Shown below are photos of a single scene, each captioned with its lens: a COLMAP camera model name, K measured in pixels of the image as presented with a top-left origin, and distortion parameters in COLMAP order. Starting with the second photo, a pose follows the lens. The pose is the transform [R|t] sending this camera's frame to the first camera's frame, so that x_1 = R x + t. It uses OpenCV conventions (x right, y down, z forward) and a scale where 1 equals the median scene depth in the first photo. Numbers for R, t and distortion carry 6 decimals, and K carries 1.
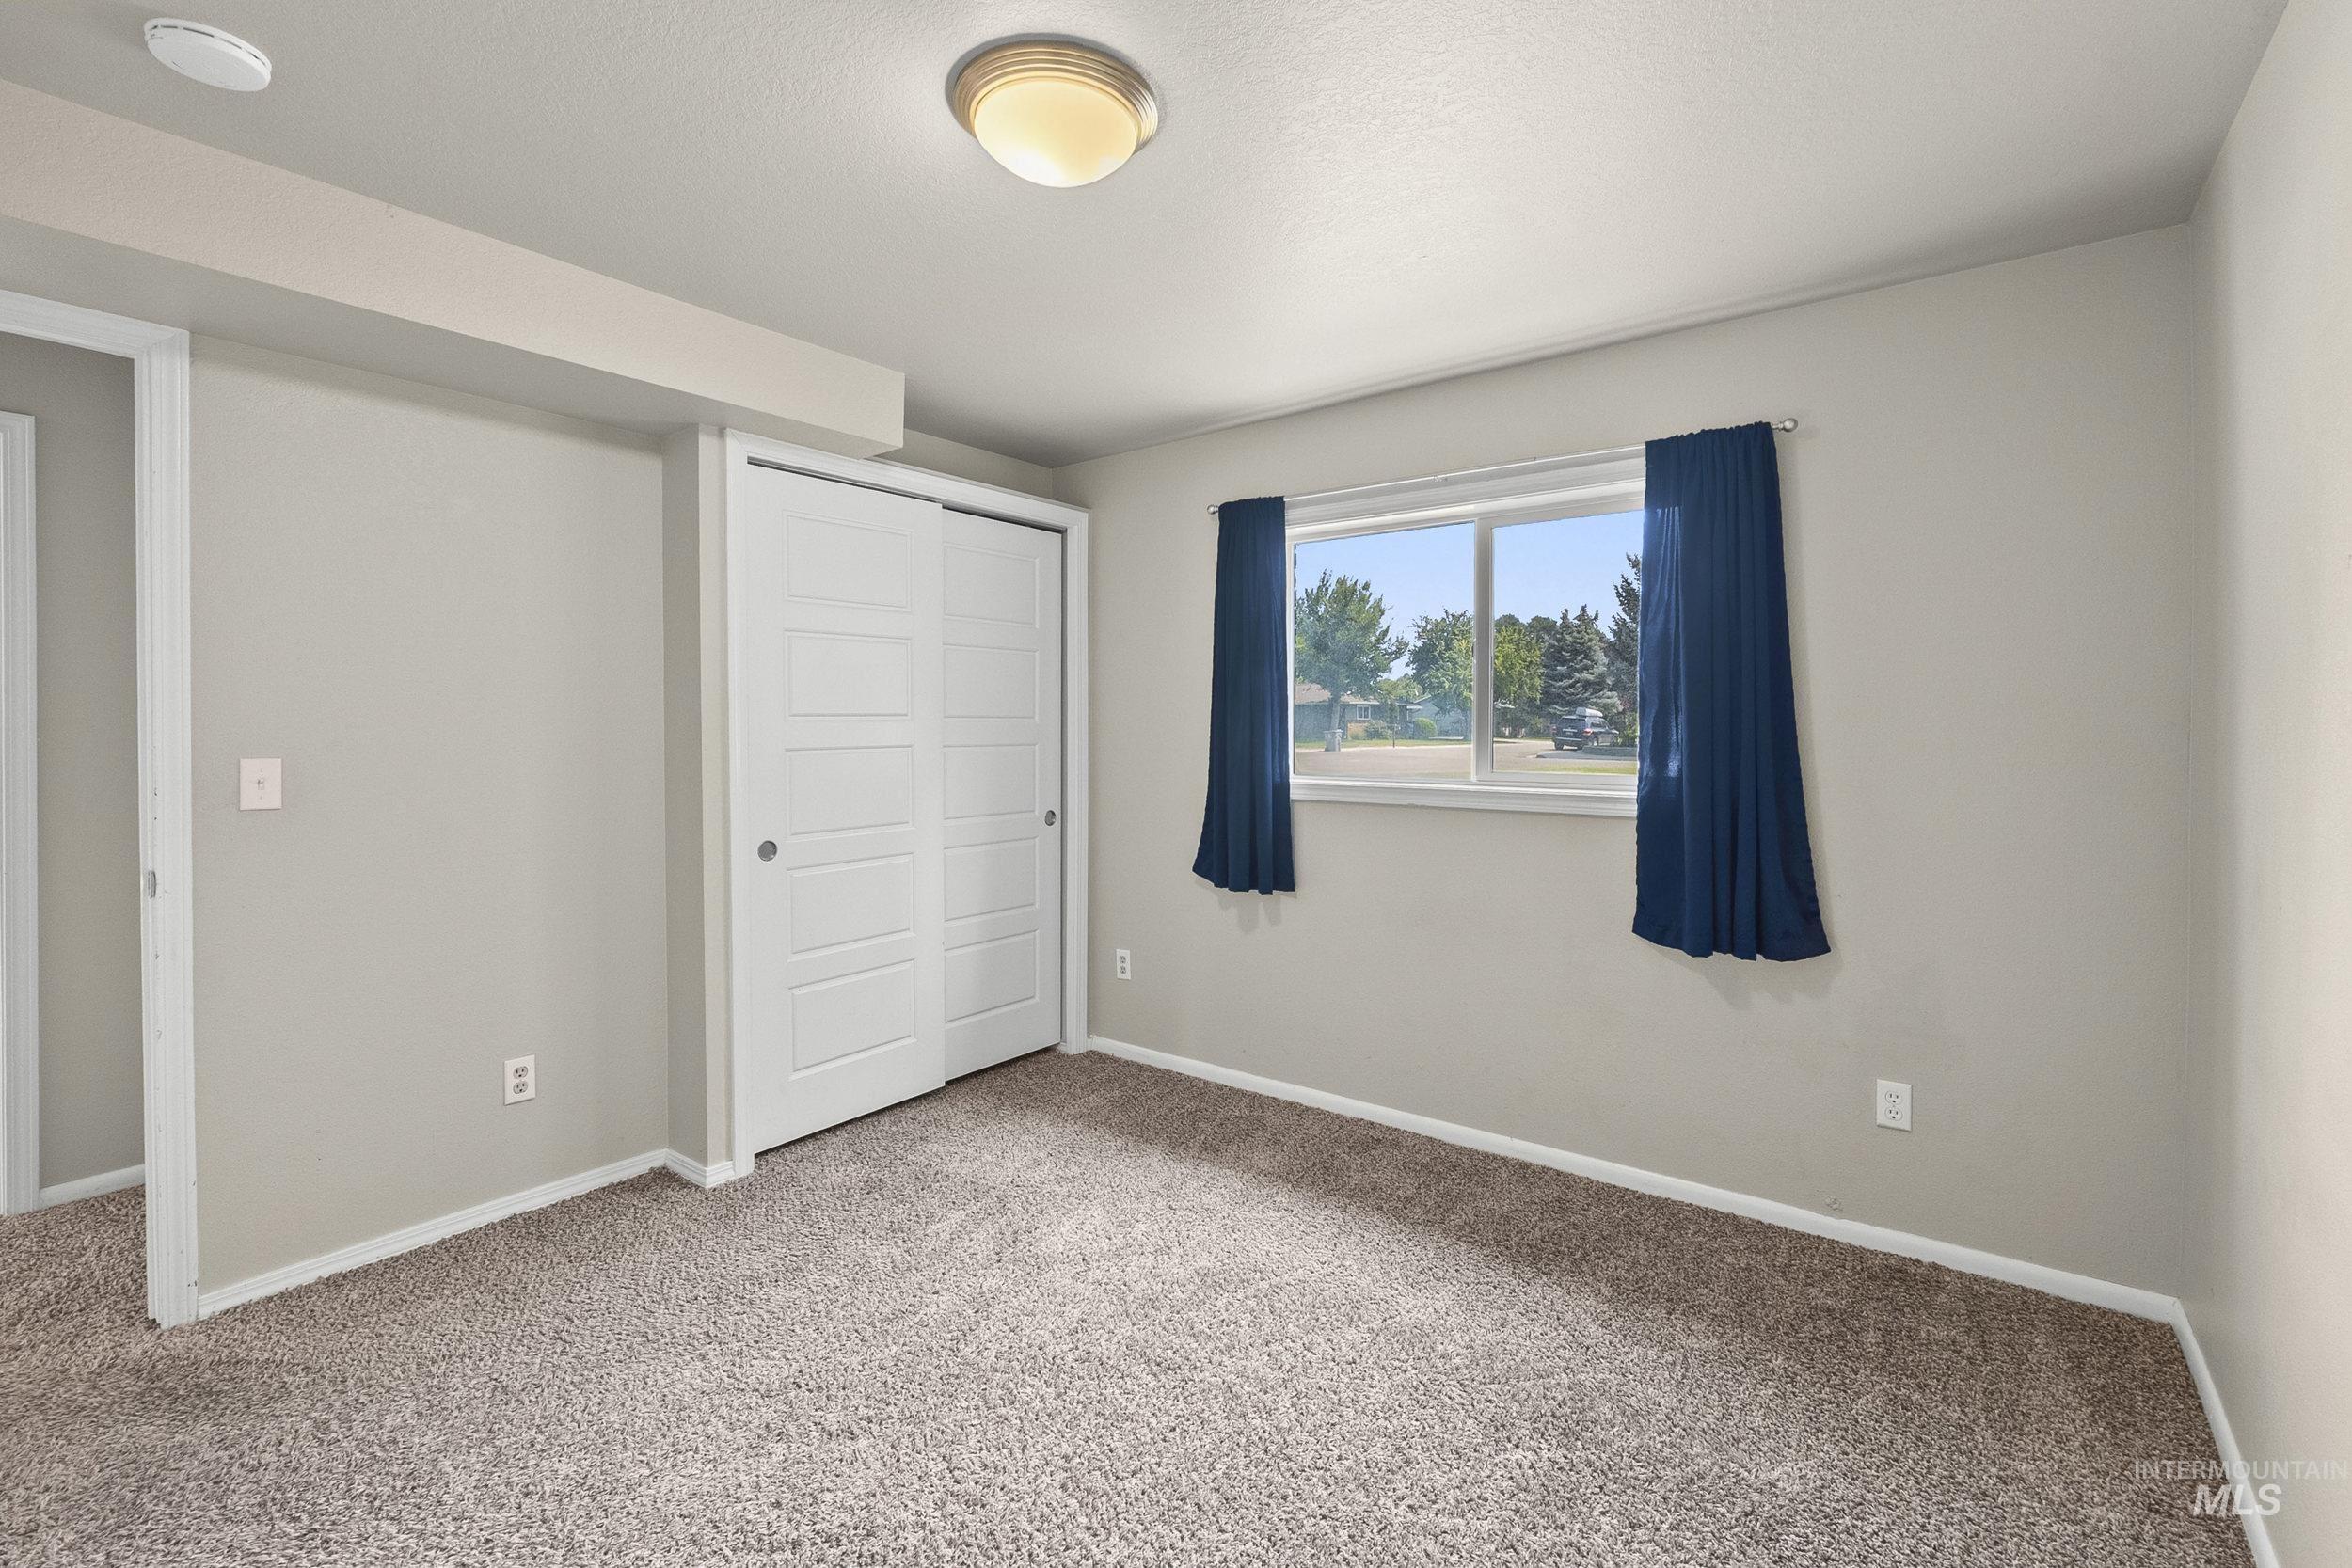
lens RADIAL K [[1009.4, 0, 1184.1], [0, 1009.4, 744.1], [0, 0, 1]] dist [-0.002148, -0.000276]
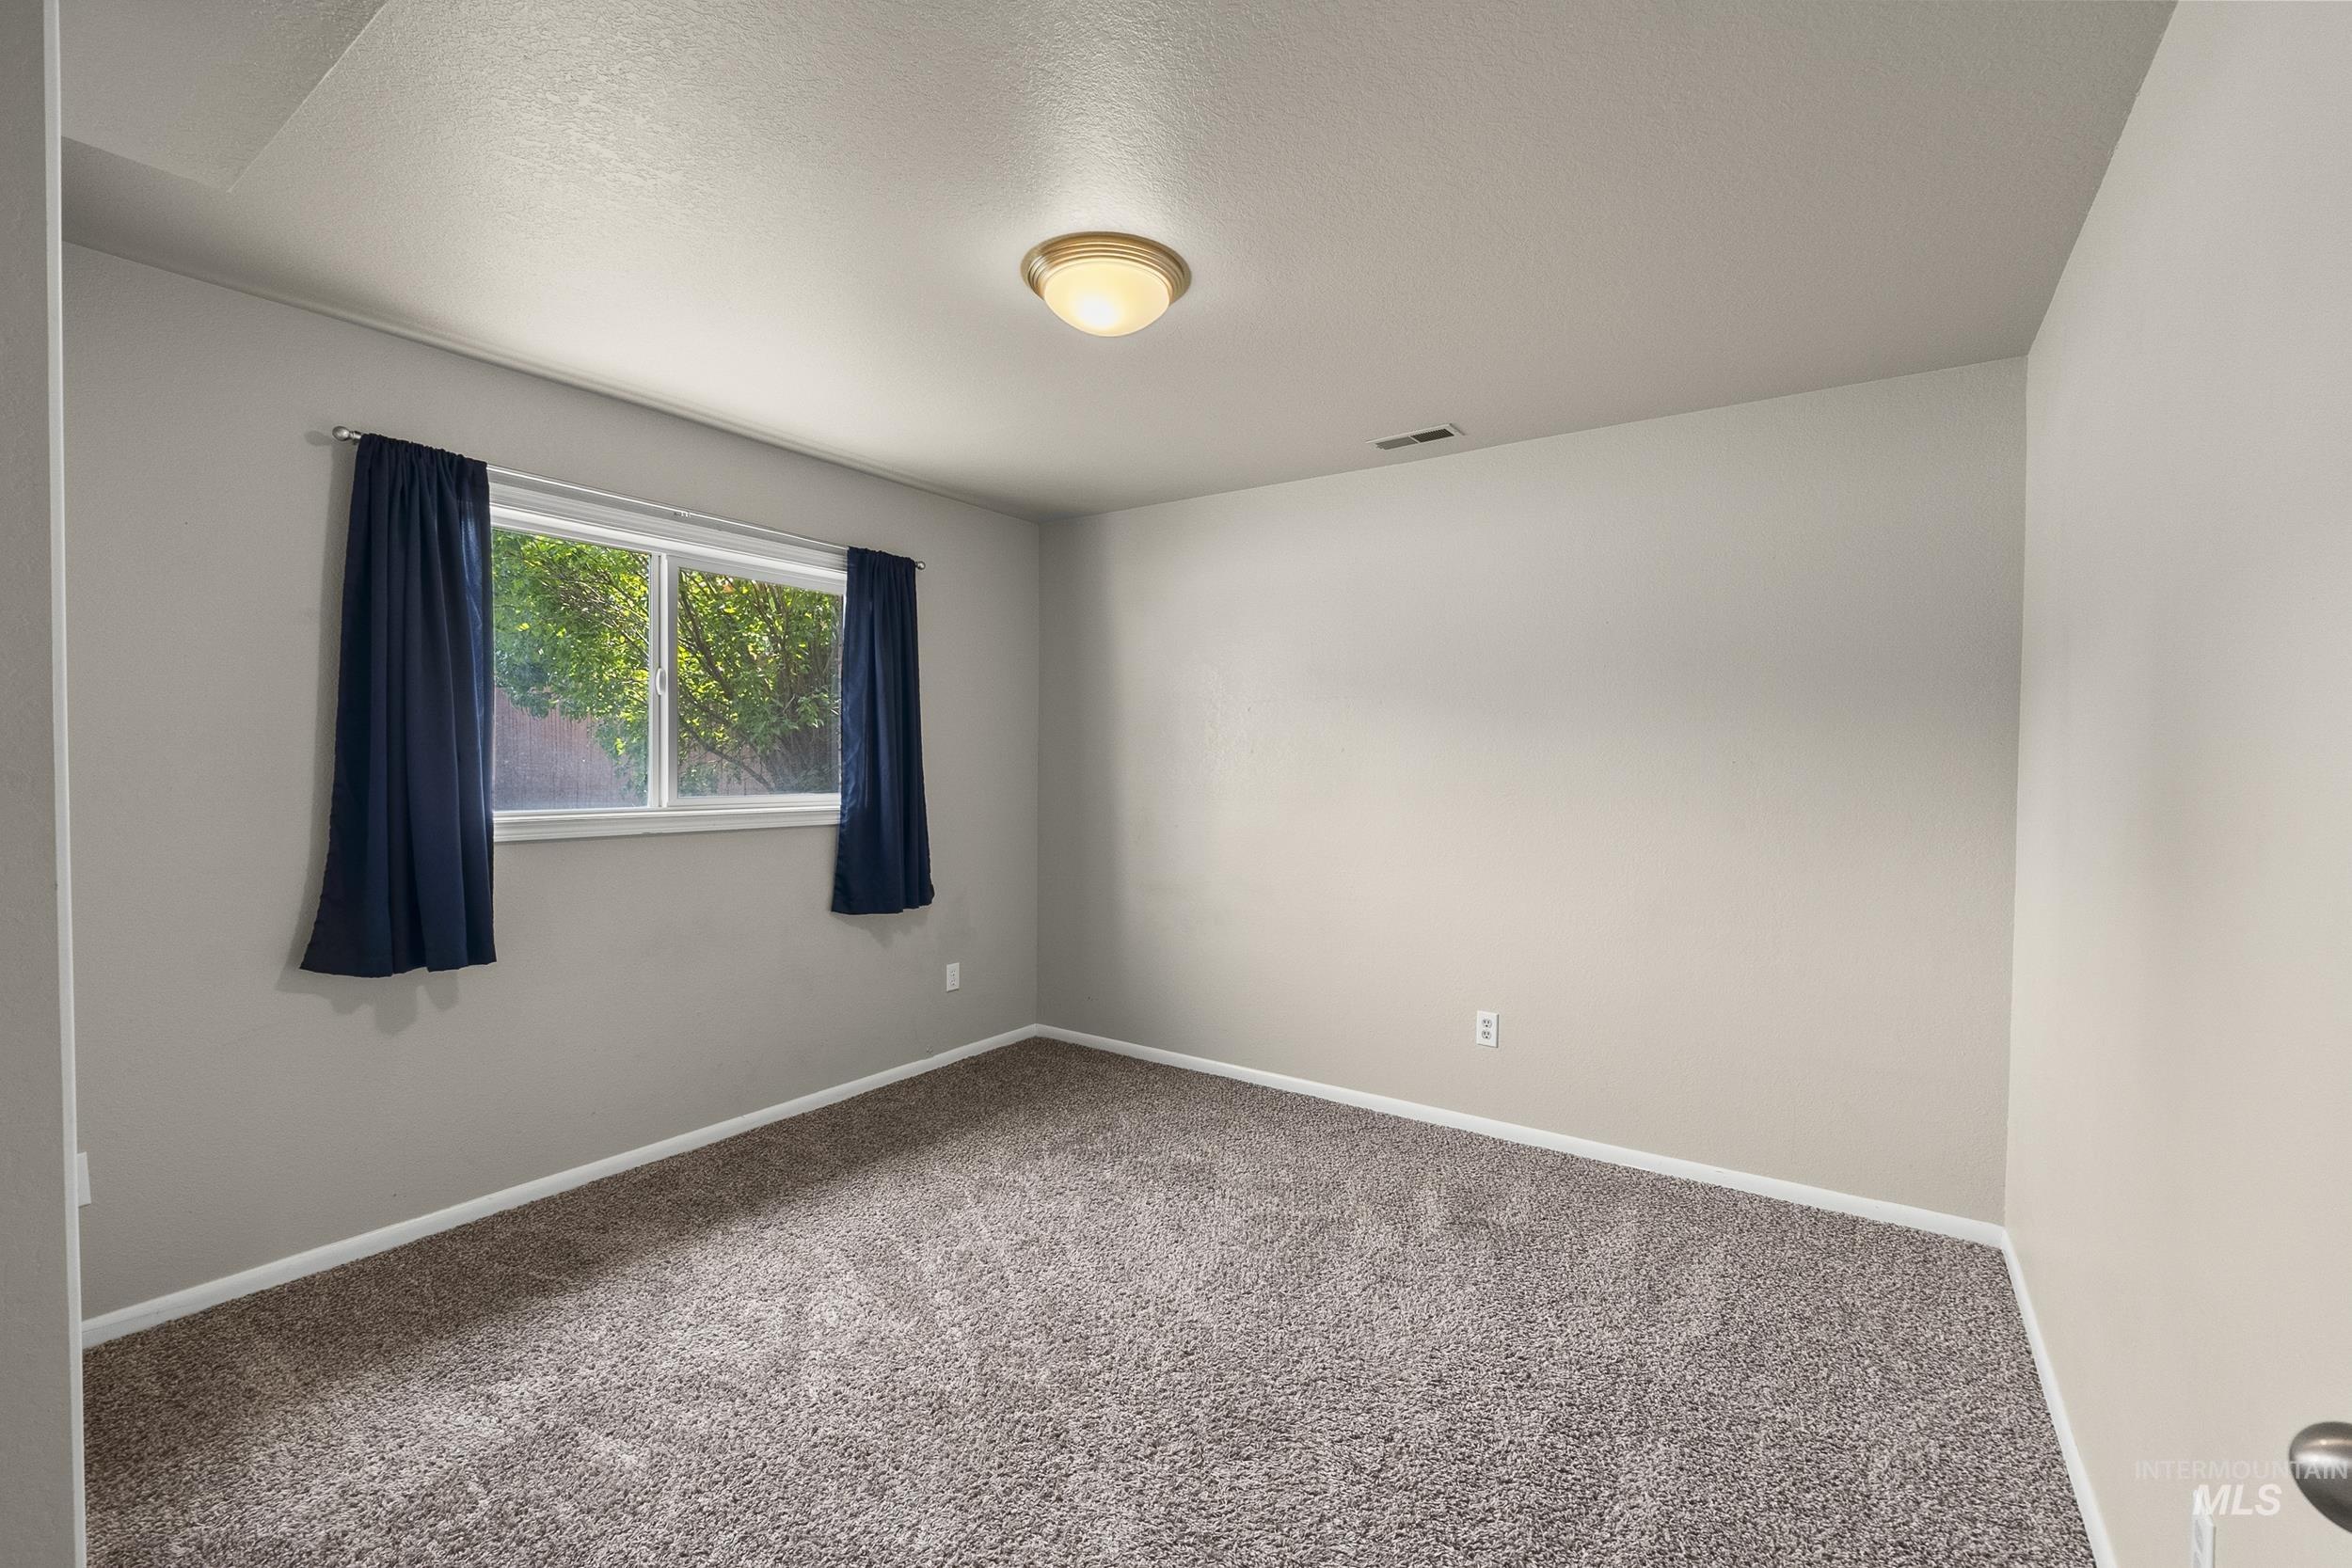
lens RADIAL K [[1031.6, 0, 1185.1], [0, 1031.6, 780.7], [0, 0, 1]] dist [-0.000396, 0.000066]
pose [[-0.060423, -0.025531, 0.997846, -0.860094], [-0.000240, 0.999673, 0.025564, -0.018302], [-0.998173, 0.001305, -0.060409, 0.569400]]
